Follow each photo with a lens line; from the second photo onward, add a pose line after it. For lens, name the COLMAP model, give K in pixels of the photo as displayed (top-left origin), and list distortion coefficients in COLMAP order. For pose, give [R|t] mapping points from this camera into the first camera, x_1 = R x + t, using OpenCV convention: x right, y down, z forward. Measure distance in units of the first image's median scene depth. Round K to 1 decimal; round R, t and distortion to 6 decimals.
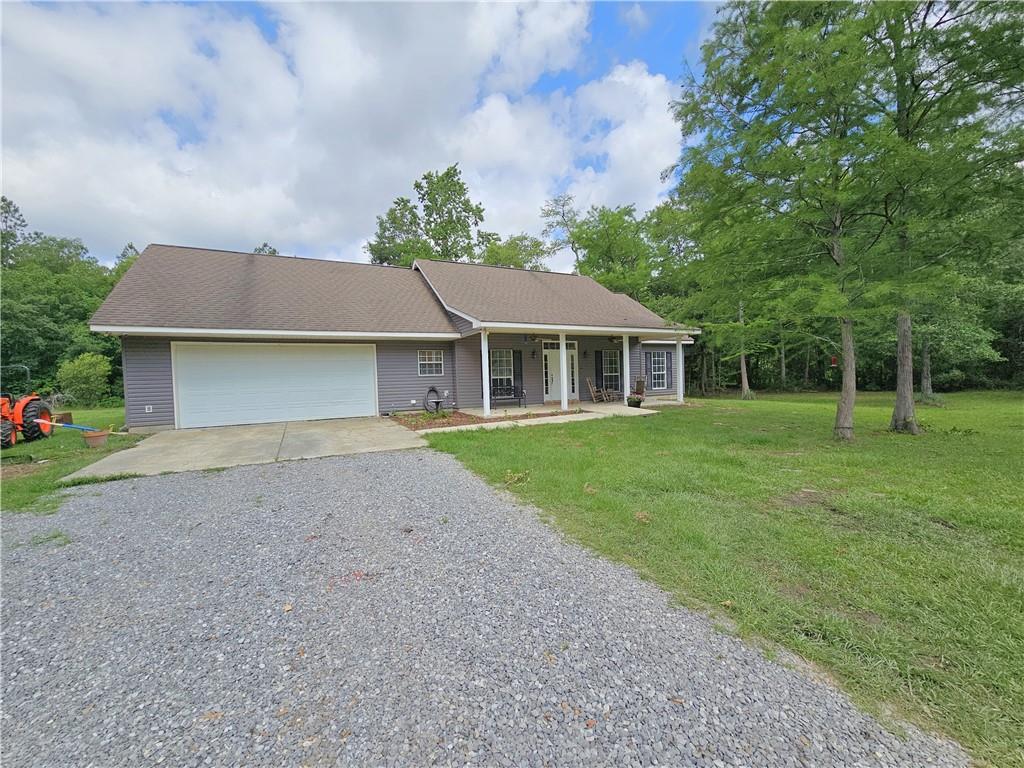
lens RADIAL K [[423.5, 0, 508.6], [0, 423.5, 390.9], [0, 0, 1]] dist [-0.000343, 0.000106]
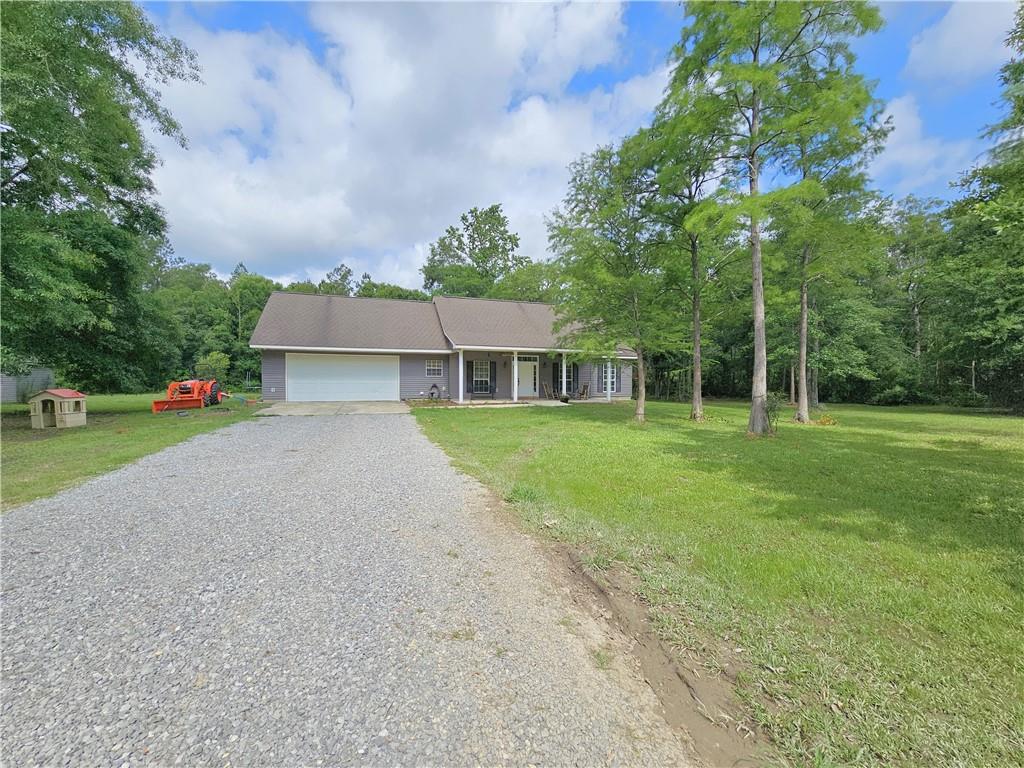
lens RADIAL K [[422.0, 0, 512.0], [0, 422.0, 384.0], [0, 0, 1]] dist [-0.003679, -0.000351]
pose [[0.990626, 0.035065, -0.132028, 0.133334], [-0.037993, 0.999083, -0.019718, 0.004559], [0.131216, 0.024550, 0.991050, -0.217443]]
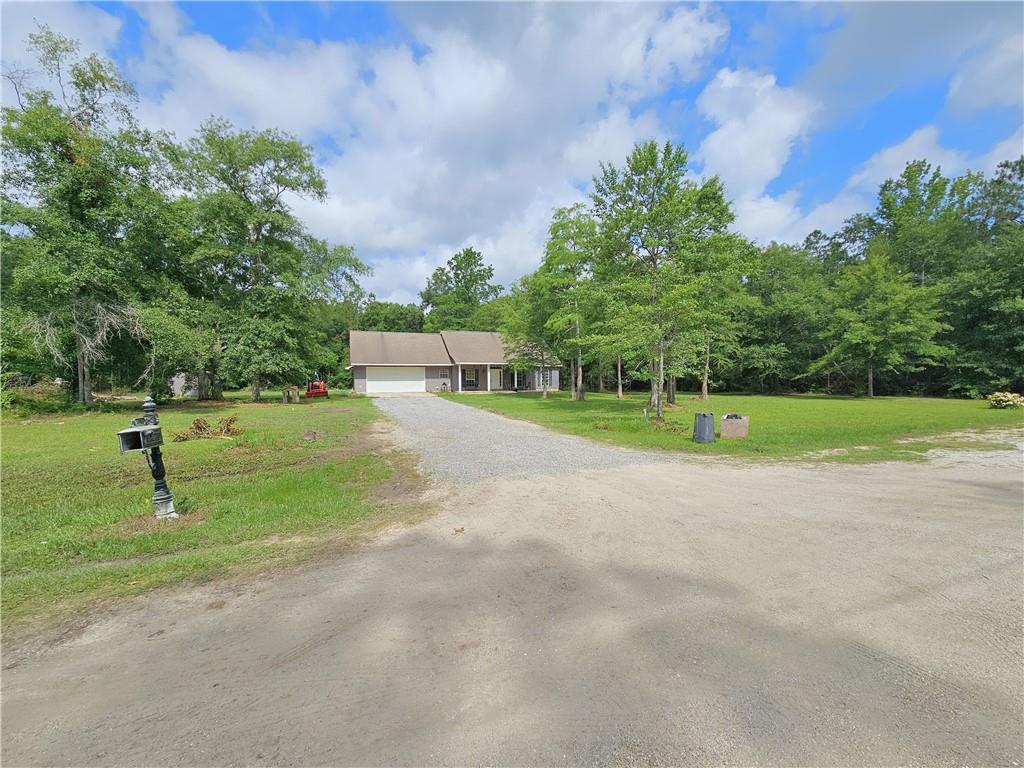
lens RADIAL K [[422.0, 0, 512.0], [0, 422.0, 384.0], [0, 0, 1]] dist [-0.003679, -0.000351]
pose [[0.996048, 0.019449, -0.086665, 0.220845], [-0.020457, 0.999733, -0.010754, 0.008507], [0.086432, 0.012484, 0.996179, -0.756591]]
